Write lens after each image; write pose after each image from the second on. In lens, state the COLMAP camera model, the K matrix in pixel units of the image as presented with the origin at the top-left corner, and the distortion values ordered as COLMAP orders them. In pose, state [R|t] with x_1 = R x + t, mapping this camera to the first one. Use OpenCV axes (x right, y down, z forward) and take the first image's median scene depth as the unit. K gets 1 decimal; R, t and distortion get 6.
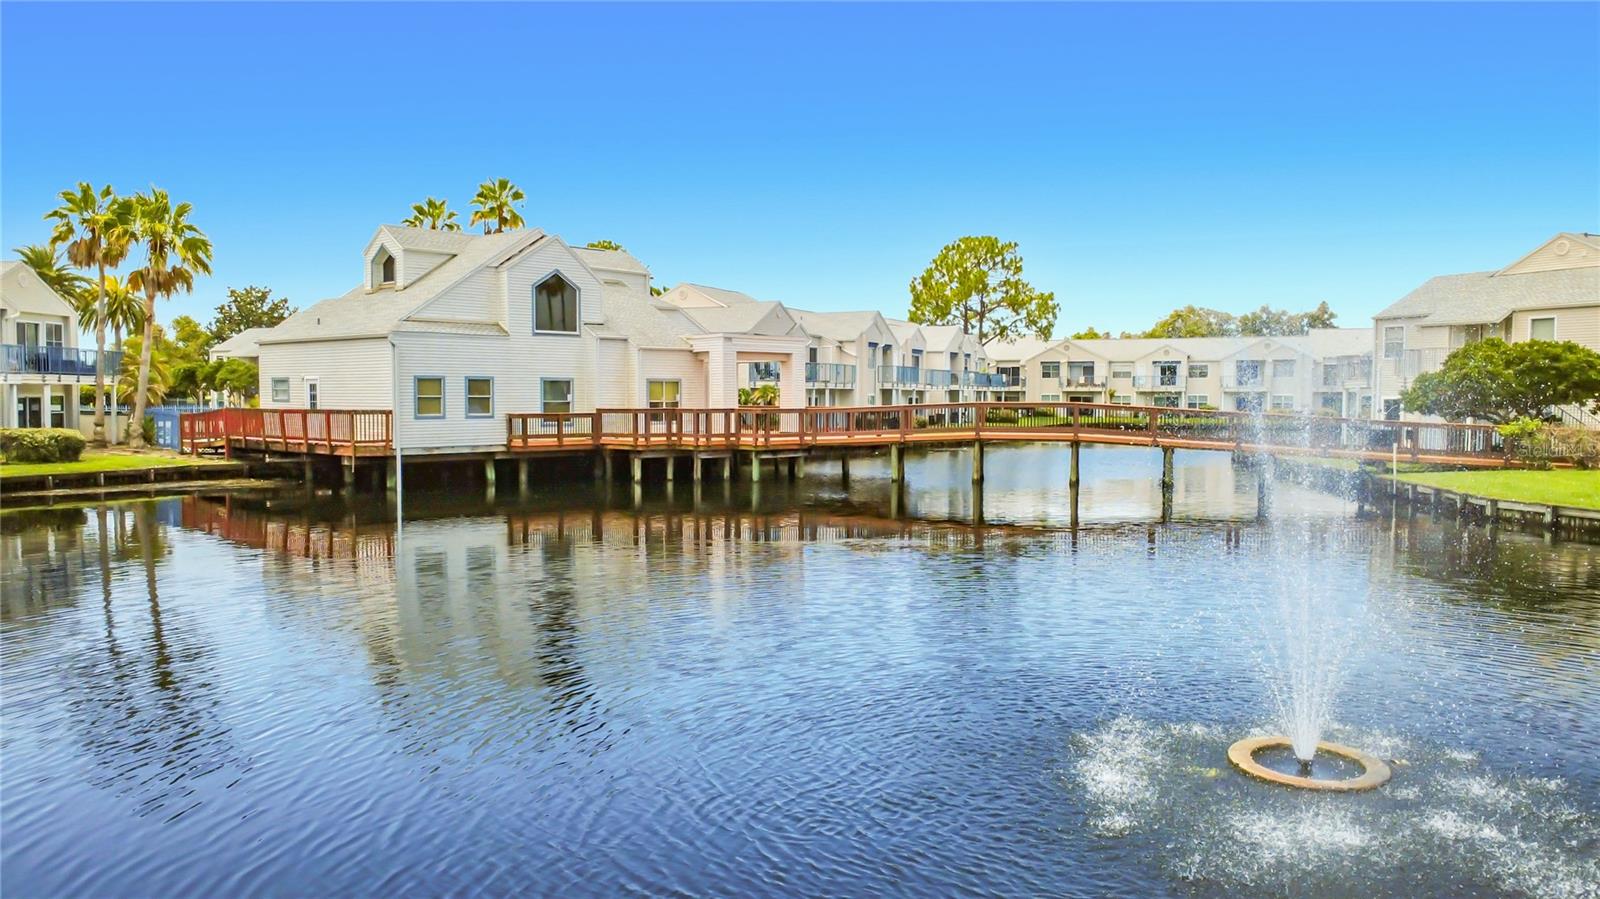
lens RADIAL K [[1175.9, 0, 800.0], [0, 1175.9, 449.5], [0, 0, 1]] dist [-0.003752, 0.002284]
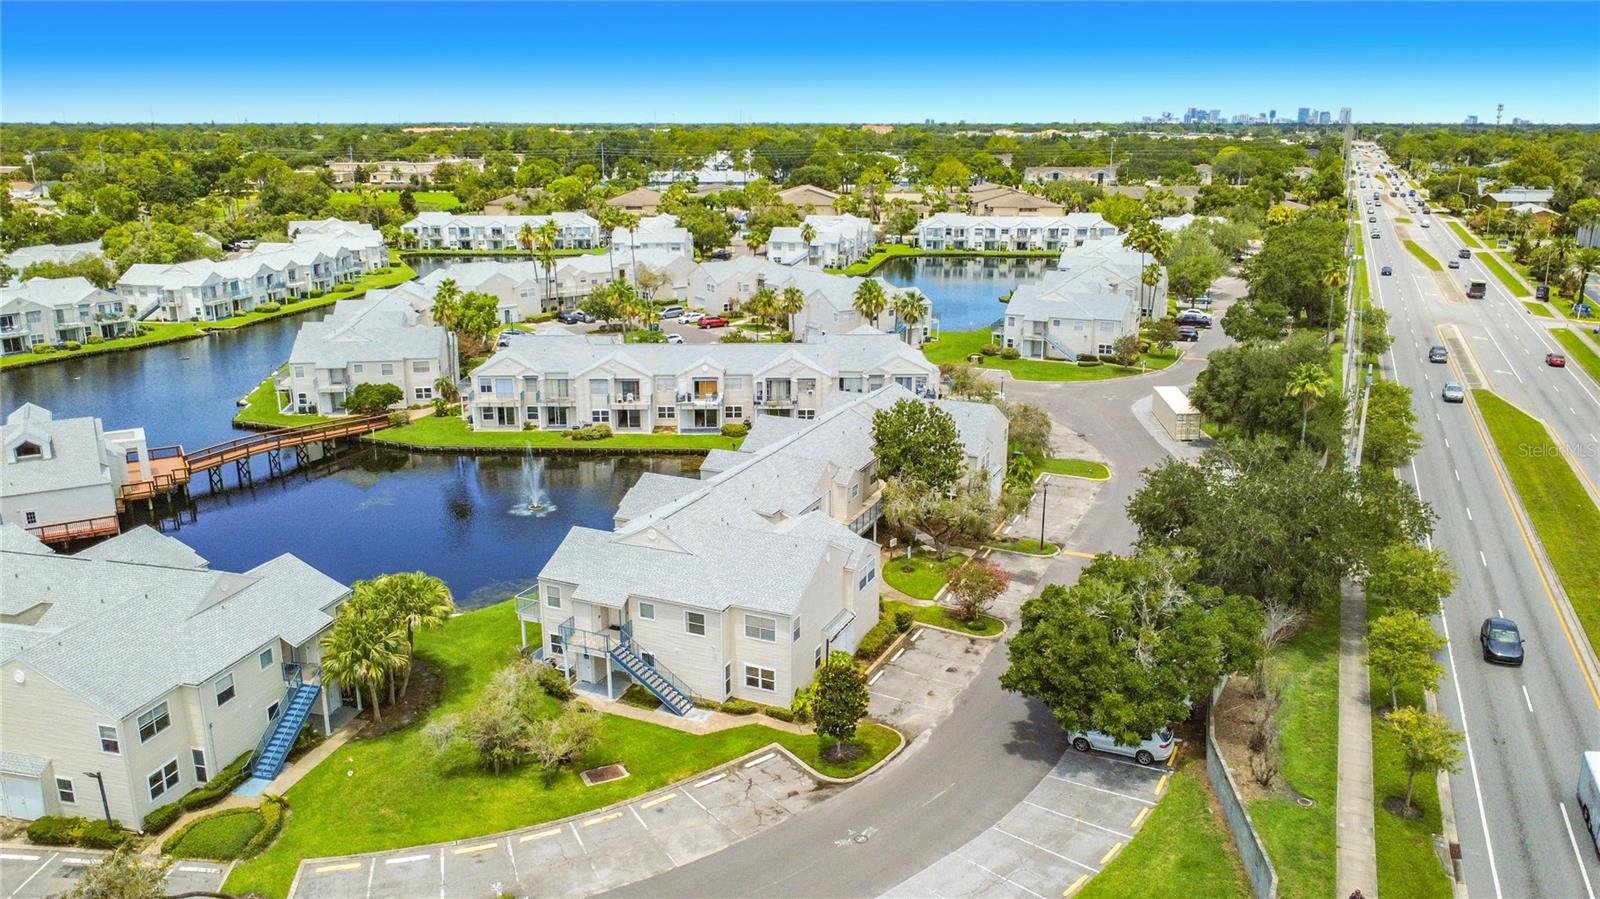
lens RADIAL K [[1175.9, 0, 800.0], [0, 1175.9, 449.5], [0, 0, 1]] dist [-0.003752, 0.002284]
pose [[0.280227, -0.257603, 0.924724, -1.943144], [0.042719, 0.965712, 0.256076, -0.646241], [-0.958983, -0.032256, 0.281623, -0.960784]]
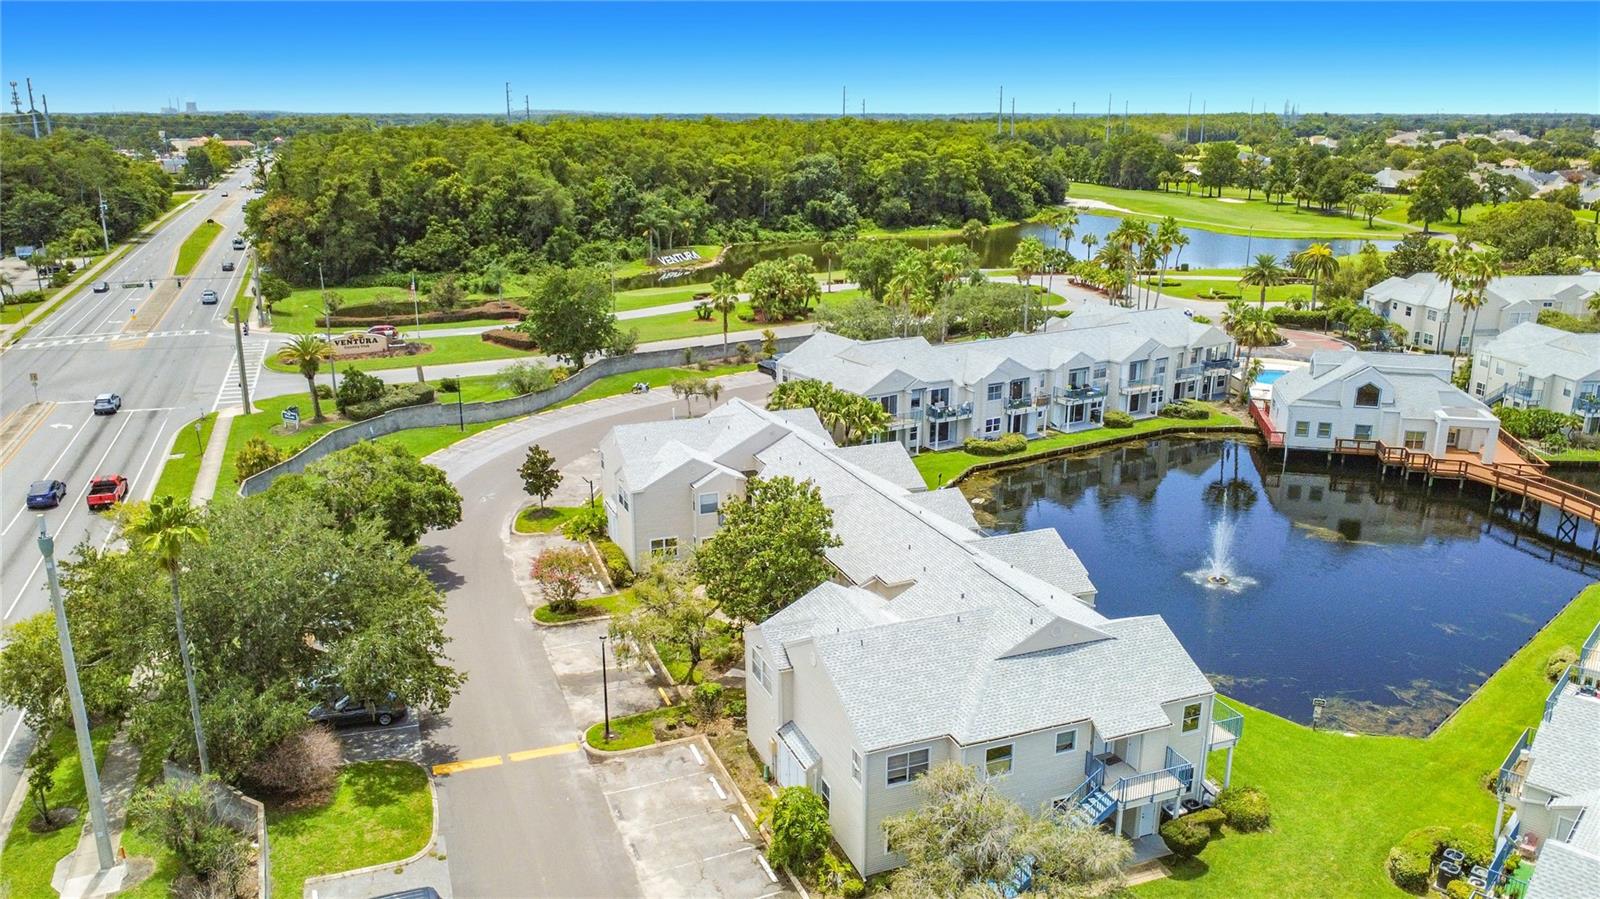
lens RADIAL K [[1175.9, 0, 800.0], [0, 1175.9, 449.5], [0, 0, 1]] dist [-0.003752, 0.002284]
pose [[0.488182, 0.237928, -0.839684, 1.292583], [-0.040985, 0.967310, 0.250263, -0.576449], [0.871779, -0.087759, 0.481975, -1.222491]]
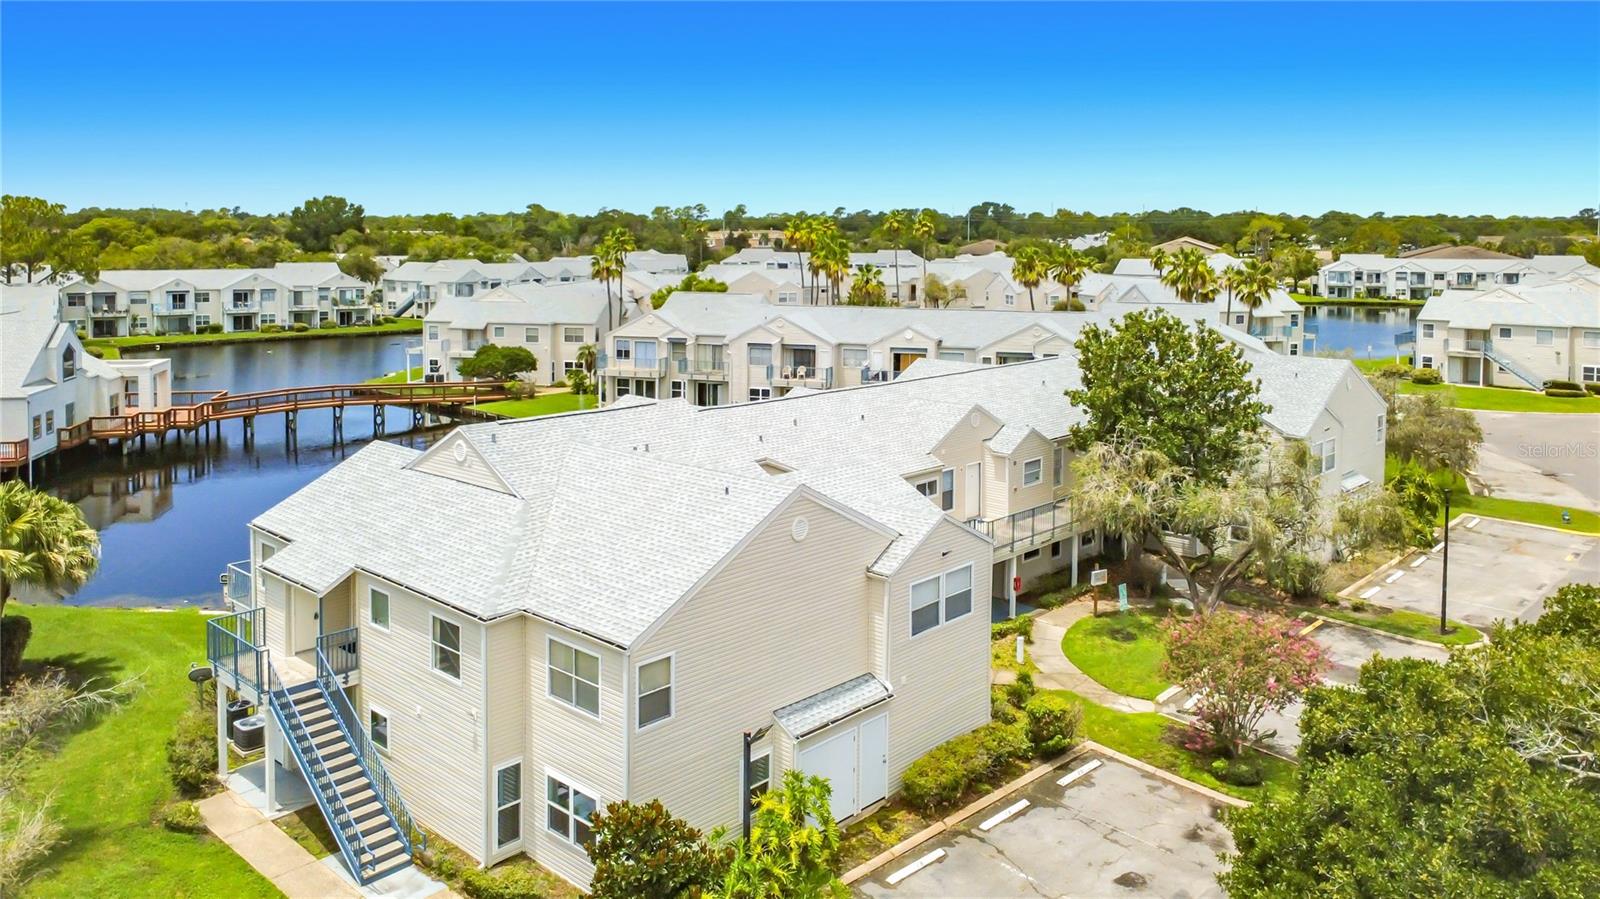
lens RADIAL K [[1197.8, 0, 785.3], [0, 1197.8, 272.8], [0, 0, 1]] dist [0.012785, 0.003583]
pose [[0.586979, -0.033310, 0.808916, -1.029987], [0.036850, 0.999217, 0.014407, -0.244146], [-0.808763, 0.021352, 0.587747, -0.941128]]
